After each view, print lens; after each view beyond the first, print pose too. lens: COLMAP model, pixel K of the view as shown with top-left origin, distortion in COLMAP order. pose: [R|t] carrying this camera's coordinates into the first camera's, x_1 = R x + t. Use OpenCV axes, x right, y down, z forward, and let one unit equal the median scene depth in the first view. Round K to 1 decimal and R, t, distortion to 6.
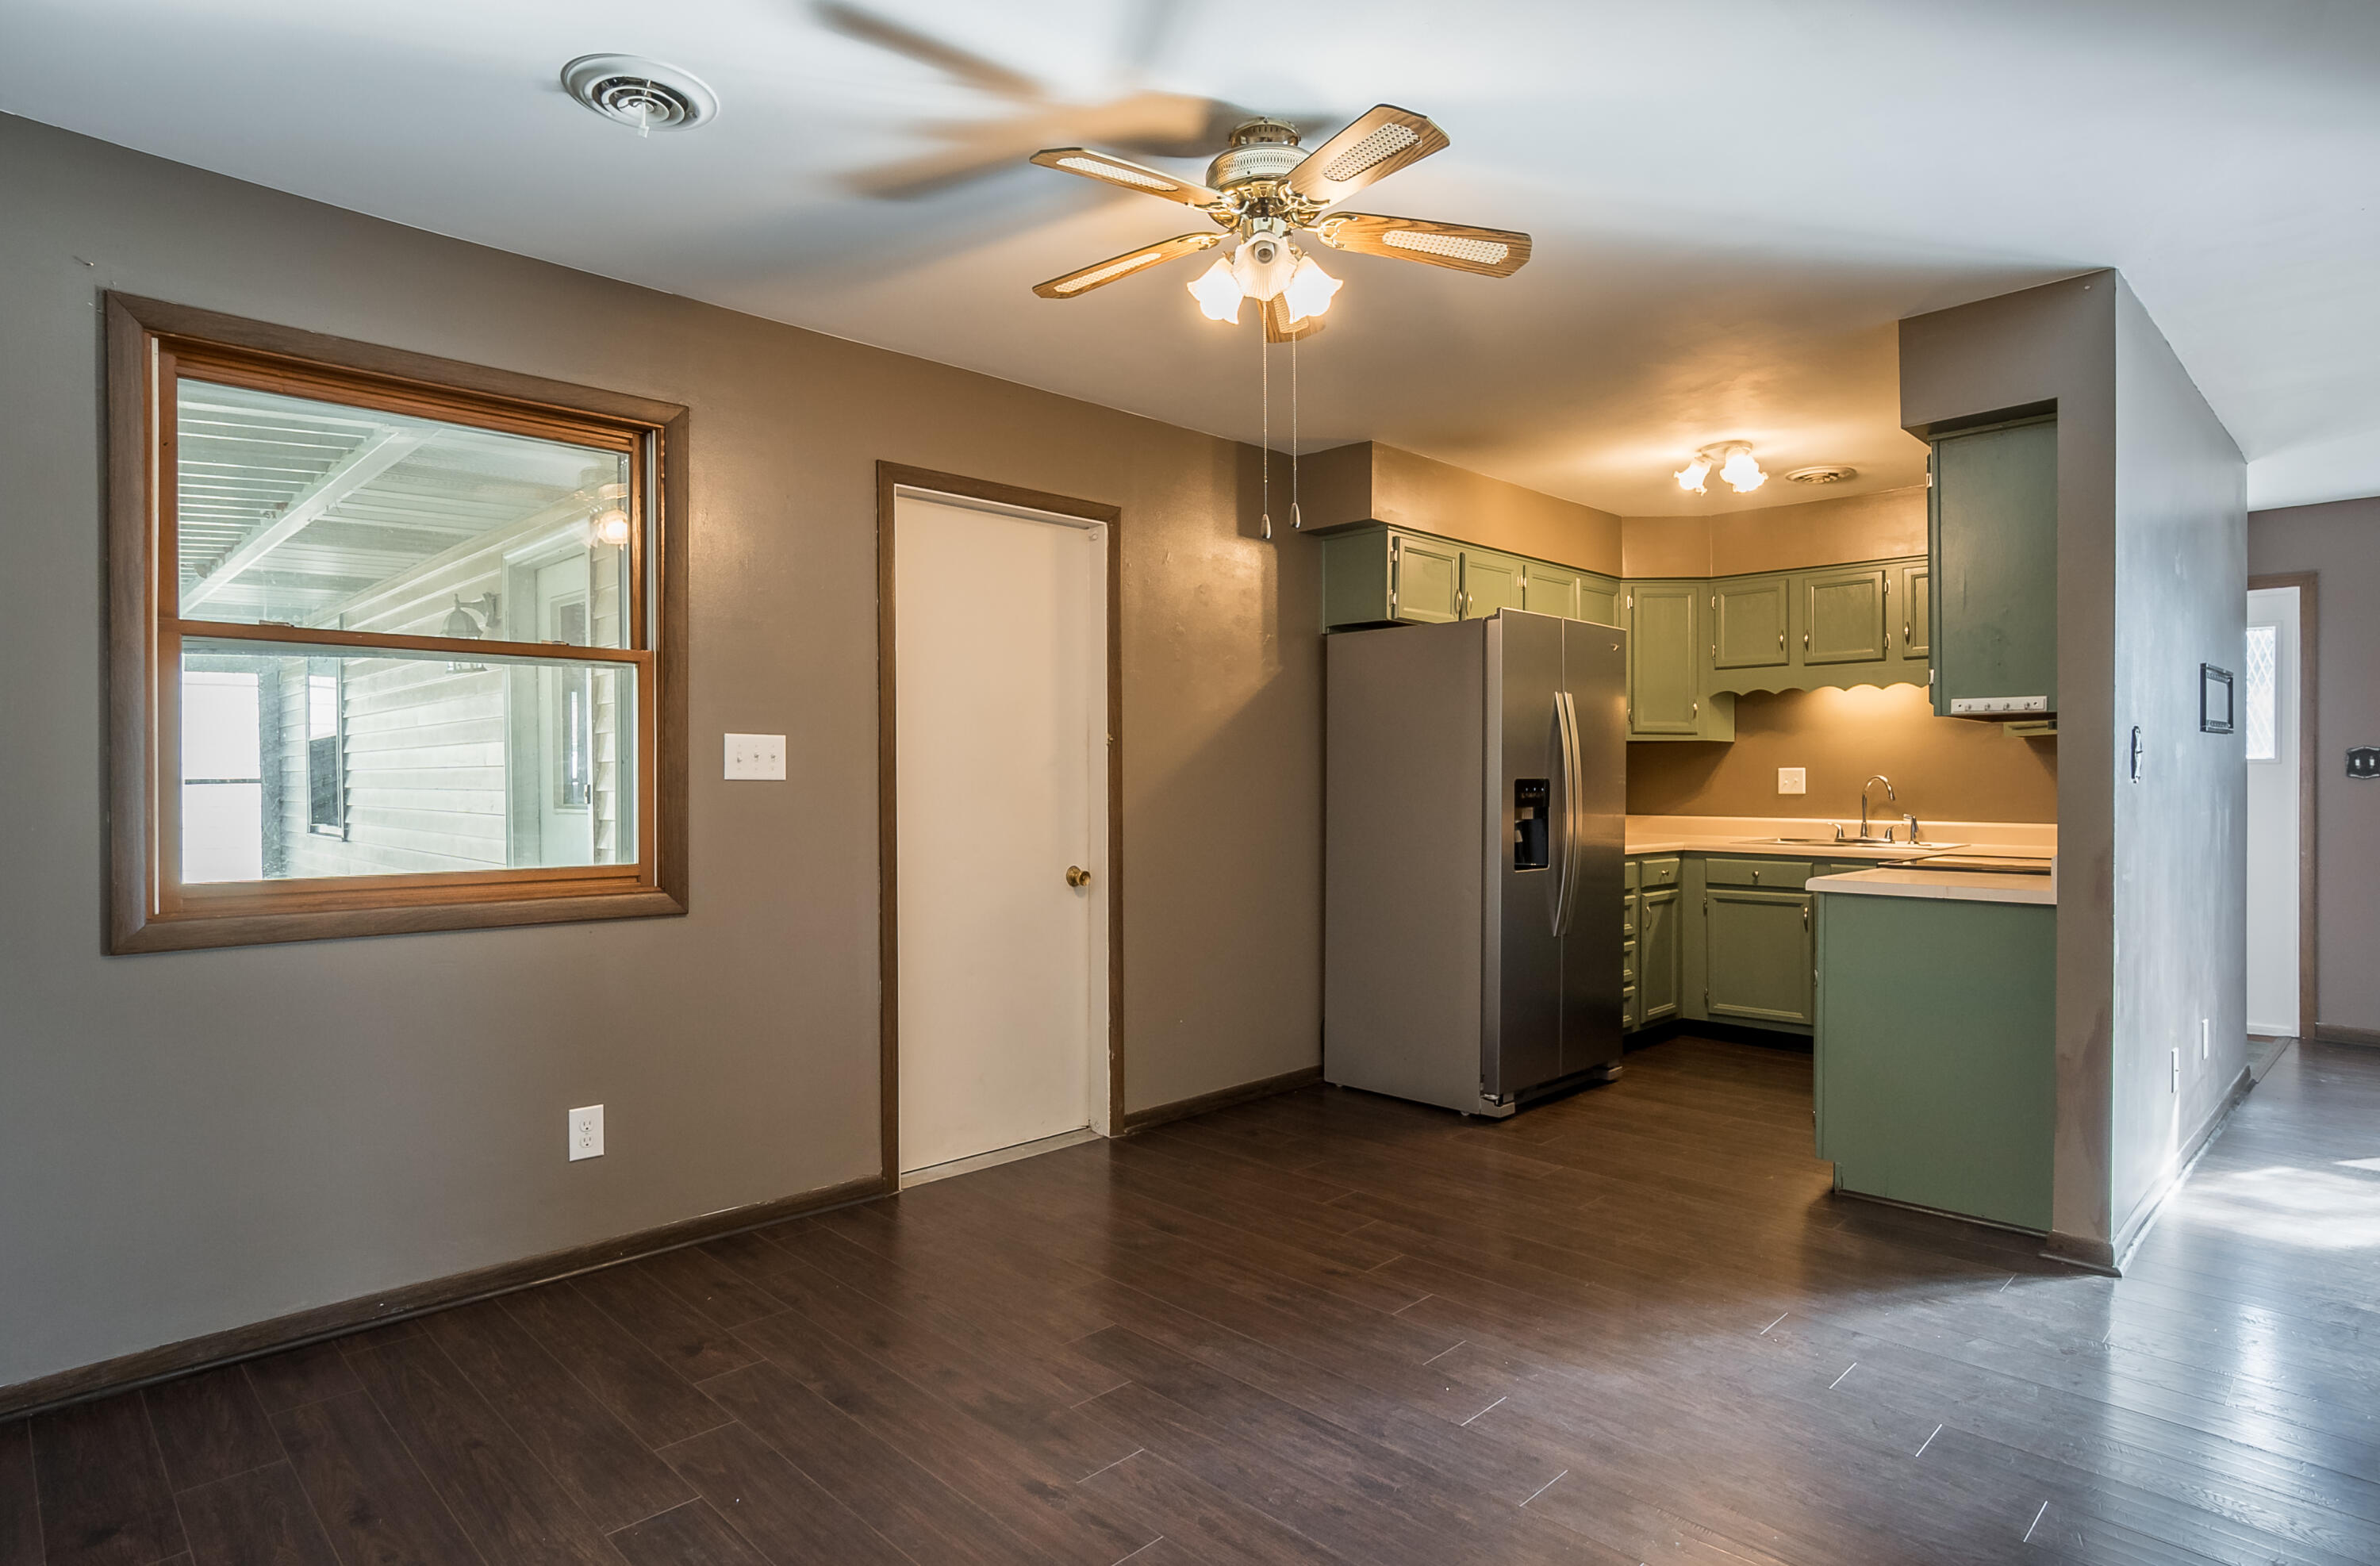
lens RADIAL K [[1268.1, 0, 1200.8], [0, 1268.1, 785.7], [0, 0, 1]] dist [-0.024484, 0.014284]
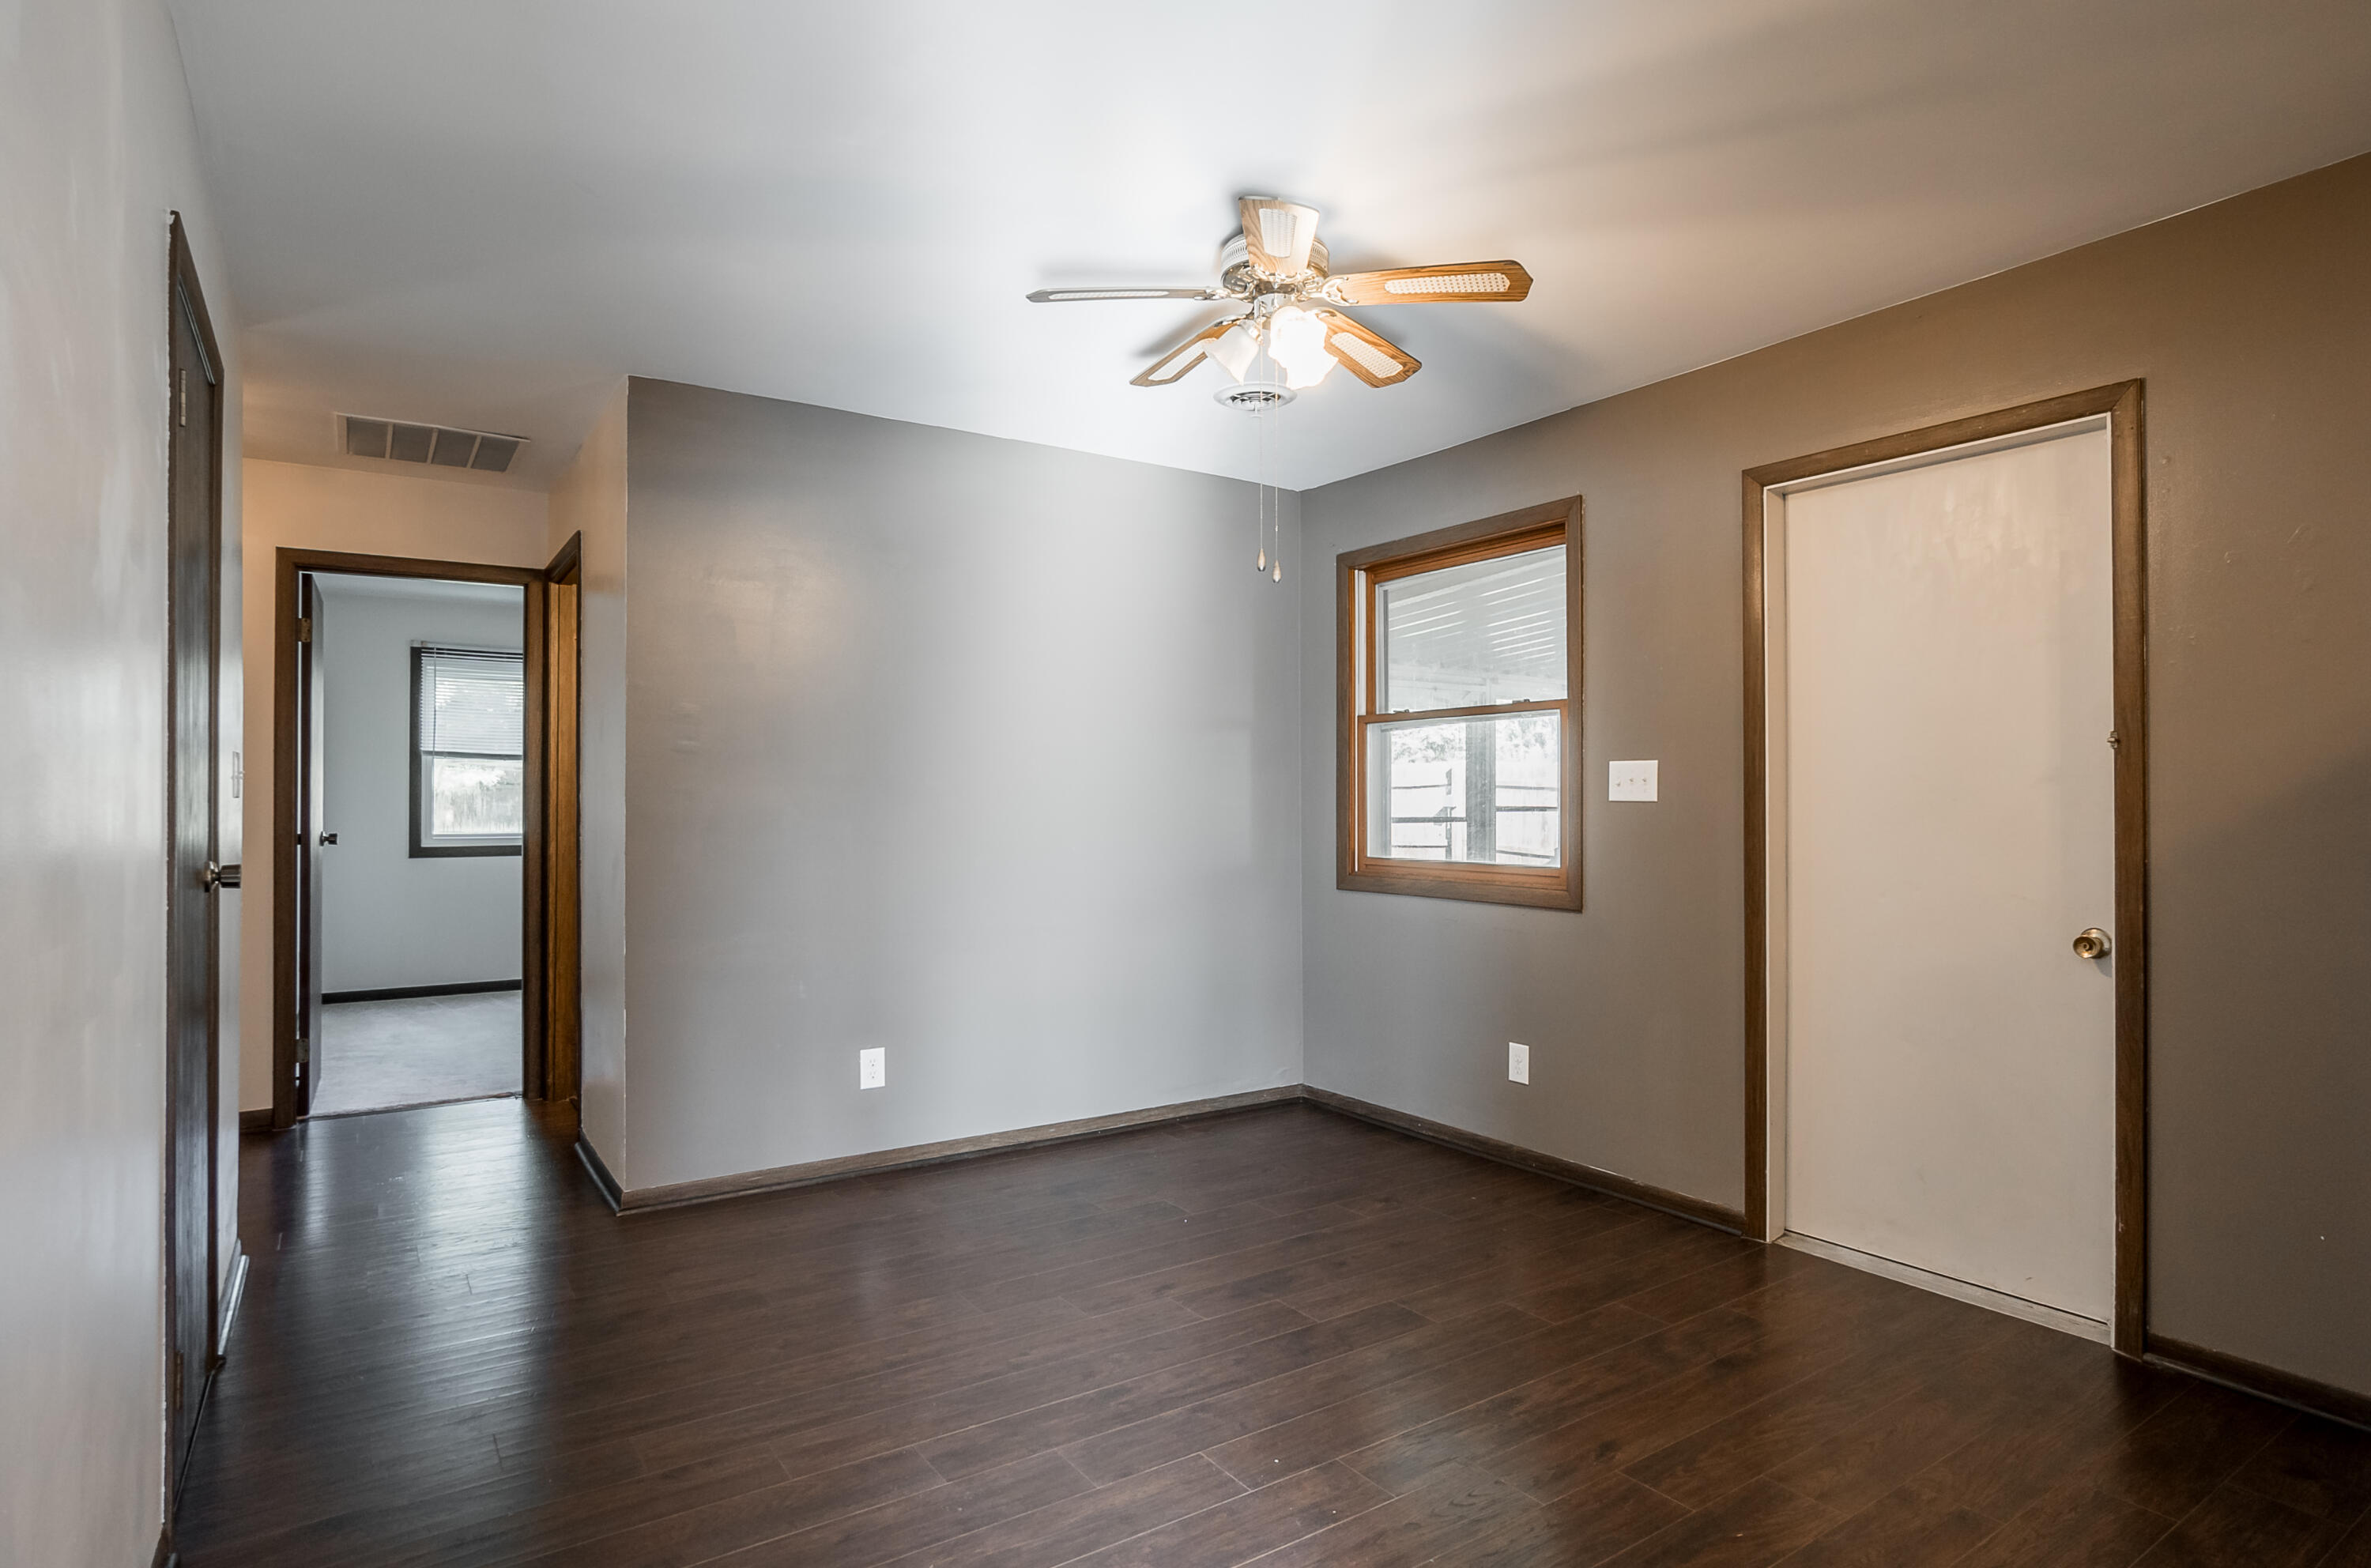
lens RADIAL K [[1263.3, 0, 1172.0], [0, 1263.3, 800.8], [0, 0, 1]] dist [-0.024484, 0.014284]
pose [[-0.193604, -0.000910, -0.981079, 0.808600], [-0.005585, 0.999984, 0.000174, -0.002669], [0.981064, 0.005513, -0.193606, 0.800695]]
